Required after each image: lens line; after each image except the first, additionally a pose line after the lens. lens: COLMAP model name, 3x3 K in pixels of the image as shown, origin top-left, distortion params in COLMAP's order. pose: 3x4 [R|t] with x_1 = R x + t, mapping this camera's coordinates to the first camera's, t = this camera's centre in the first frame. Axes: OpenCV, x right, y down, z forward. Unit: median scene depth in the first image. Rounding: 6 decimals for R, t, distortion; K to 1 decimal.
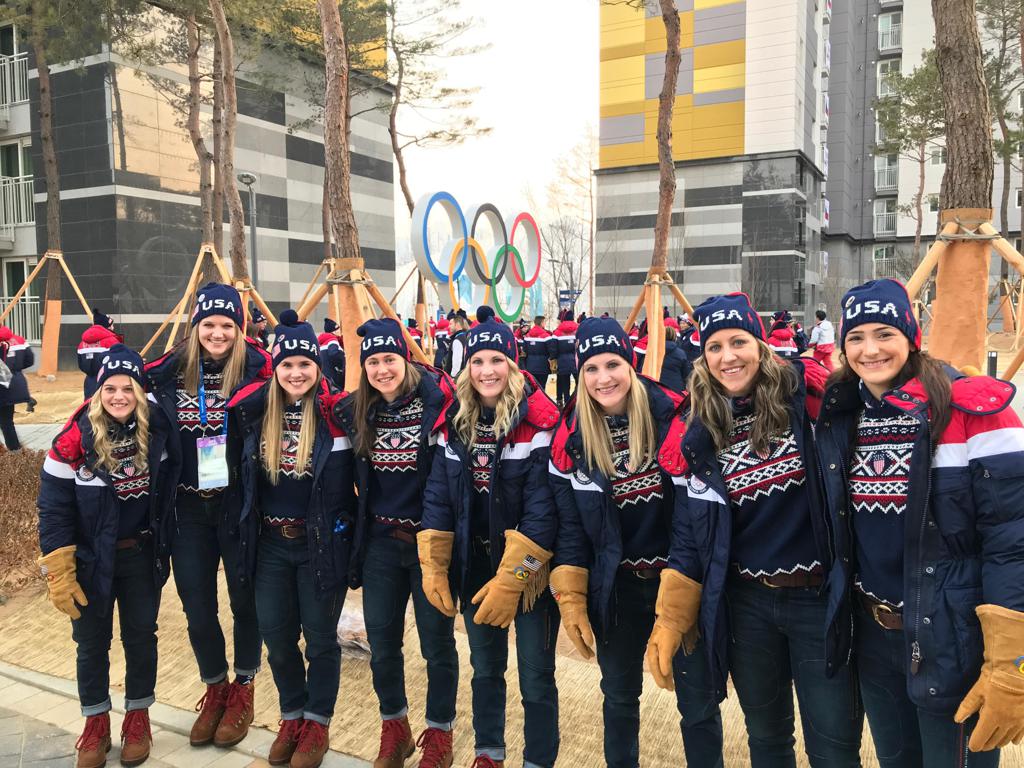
lens RADIAL K [[863.5, 0, 507.8], [0, 863.5, 381.2], [0, 0, 1]] dist [0.002539, 0.001776]
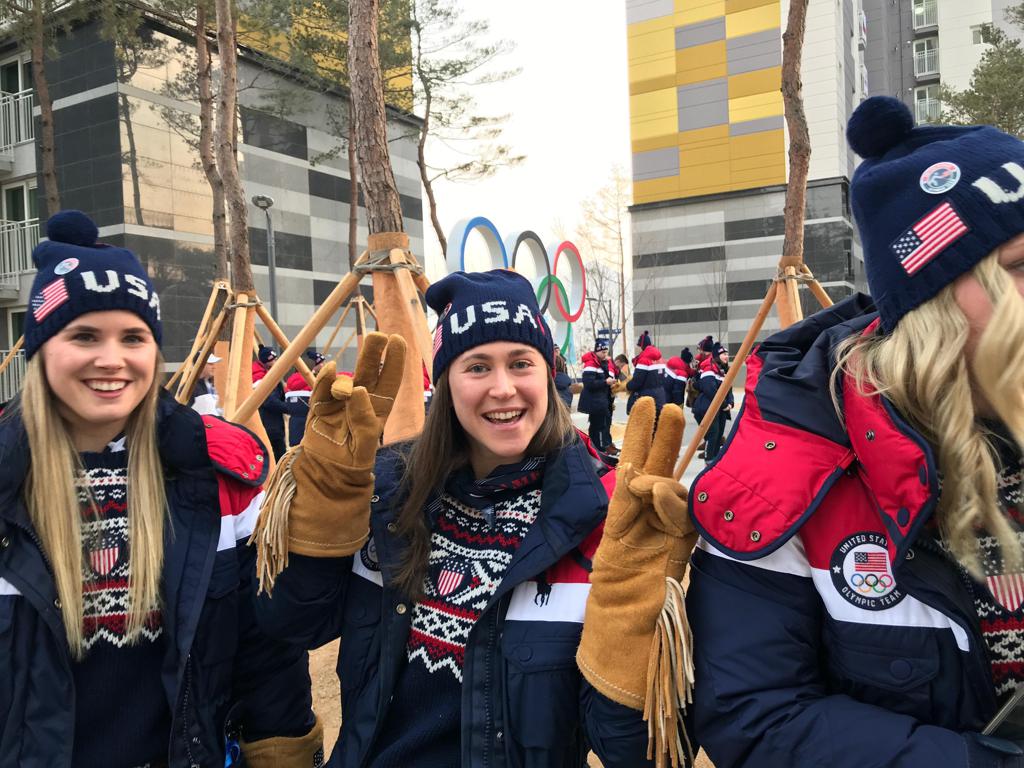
lens RADIAL K [[863.5, 0, 507.9], [0, 863.5, 387.8], [0, 0, 1]] dist [0.002539, 0.001776]
pose [[0.999083, -0.029417, -0.031119, -0.017784], [0.027836, 0.998357, -0.050083, 0.004183], [0.032541, 0.049171, 0.998260, 0.081771]]
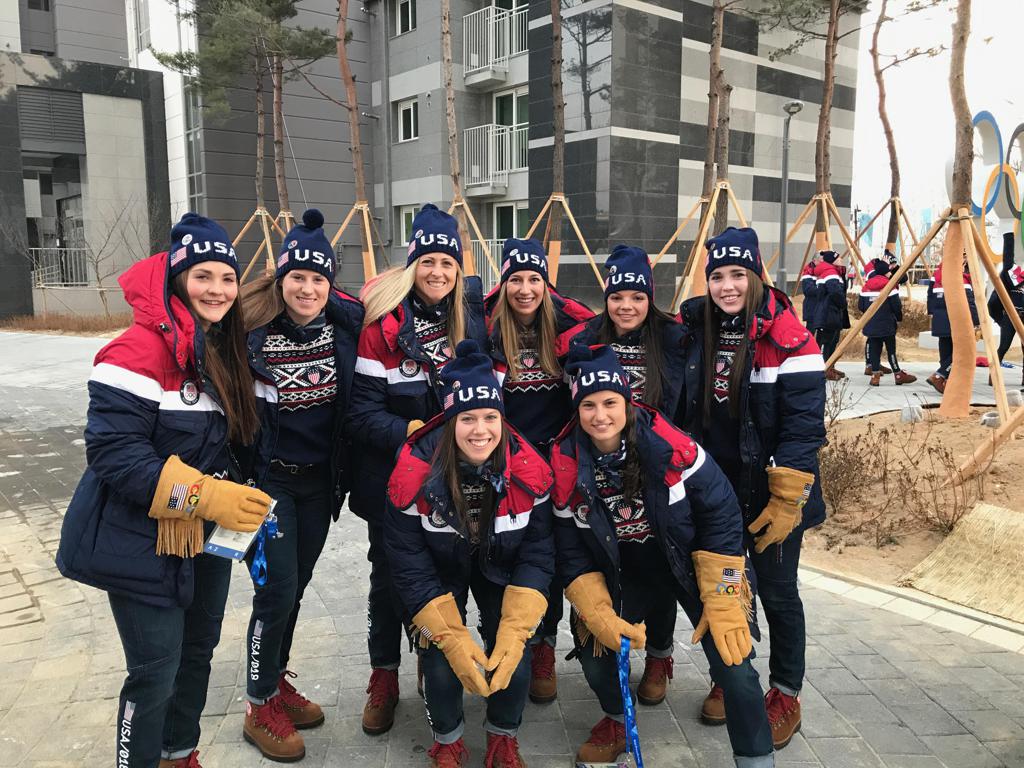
lens RADIAL K [[863.5, 0, 509.8], [0, 863.5, 376.5], [0, 0, 1]] dist [0.002539, 0.001776]
pose [[0.923547, 0.050962, -0.380084, -0.128414], [-0.028900, 0.997561, 0.063529, 0.004454], [0.382394, -0.047688, 0.922768, 0.000349]]
